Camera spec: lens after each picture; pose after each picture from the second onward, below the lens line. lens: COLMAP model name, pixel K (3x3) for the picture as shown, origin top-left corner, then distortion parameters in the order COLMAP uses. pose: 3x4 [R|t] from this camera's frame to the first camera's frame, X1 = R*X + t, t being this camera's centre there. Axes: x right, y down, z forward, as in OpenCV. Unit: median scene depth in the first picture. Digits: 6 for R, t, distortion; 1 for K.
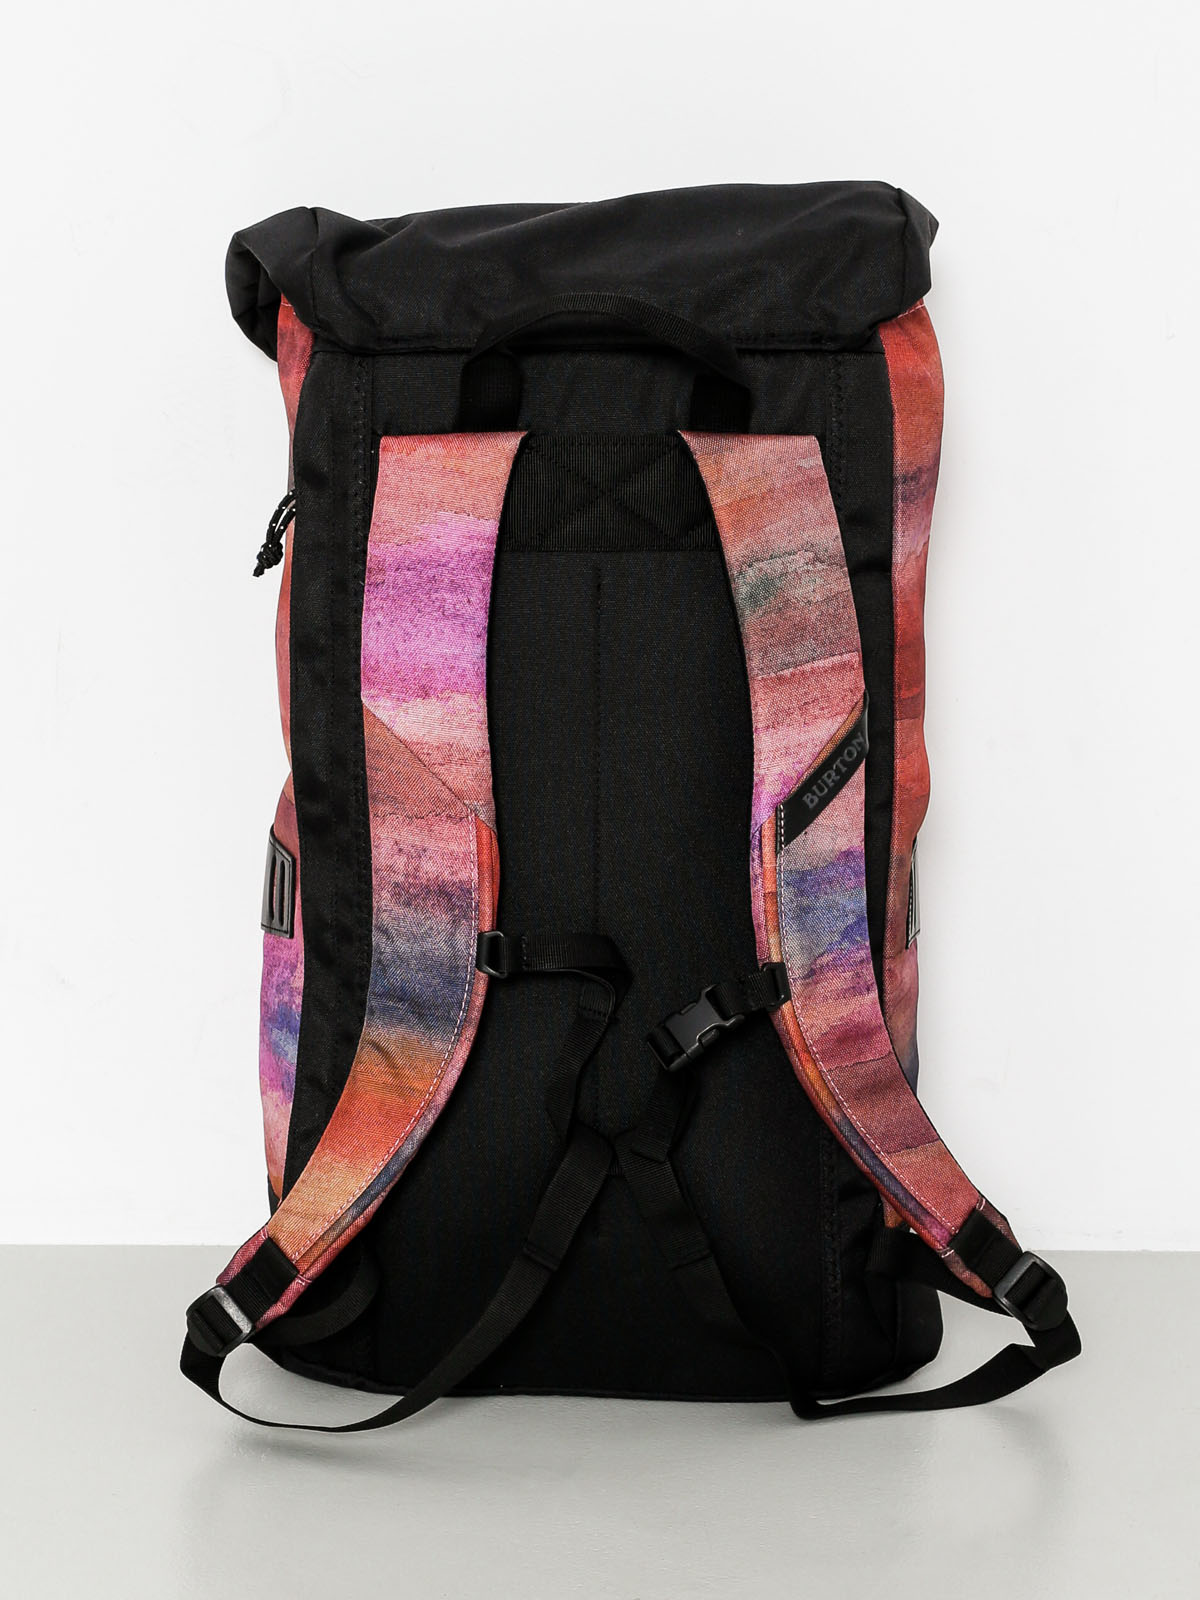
lens RADIAL K [[2264.4, 0, 600.0], [0, 2264.4, 800.2], [0, 0, 1]] dist [-0.151898, 0.000000]
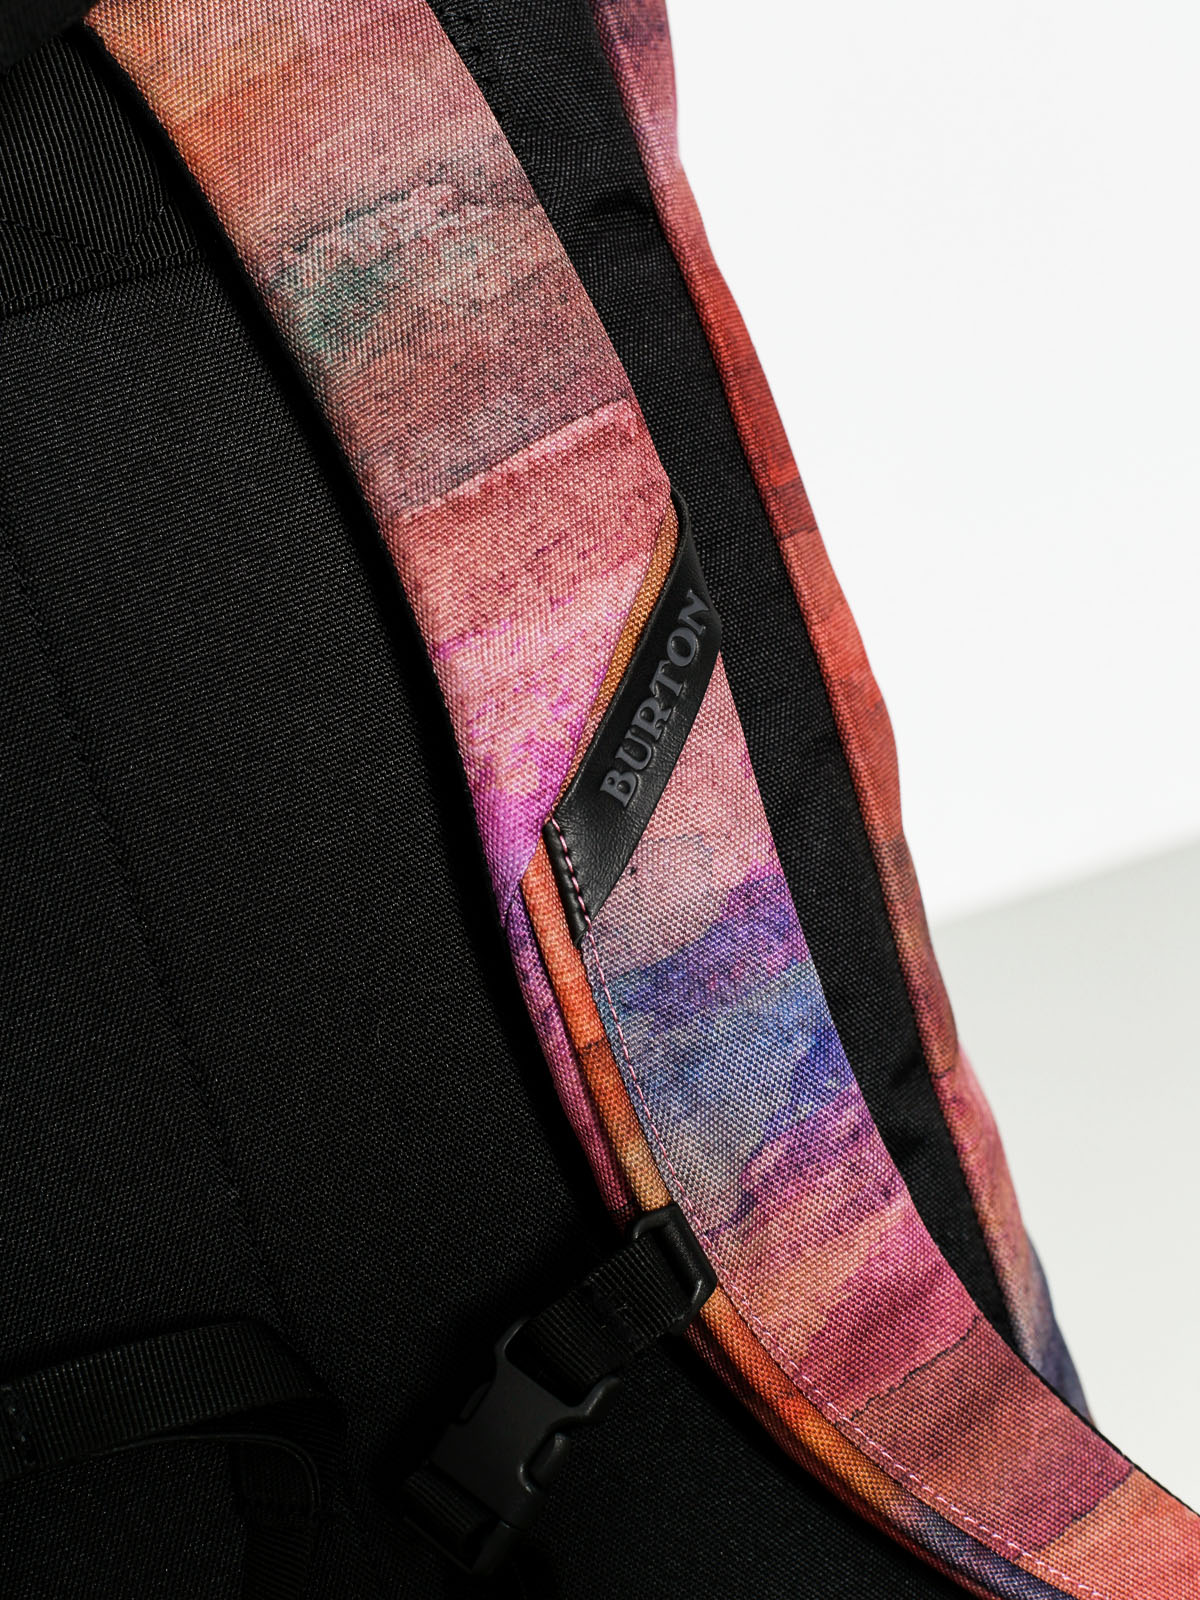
lens RADIAL K [[2264.4, 0, 601.8], [0, 2264.4, 800.2], [0, 0, 1]] dist [-0.151898, 0.000000]
pose [[0.951613, -0.282962, 0.119852, 0.041937], [0.288797, 0.956782, -0.034134, 0.014705], [-0.105014, 0.067095, 0.992205, 0.610700]]
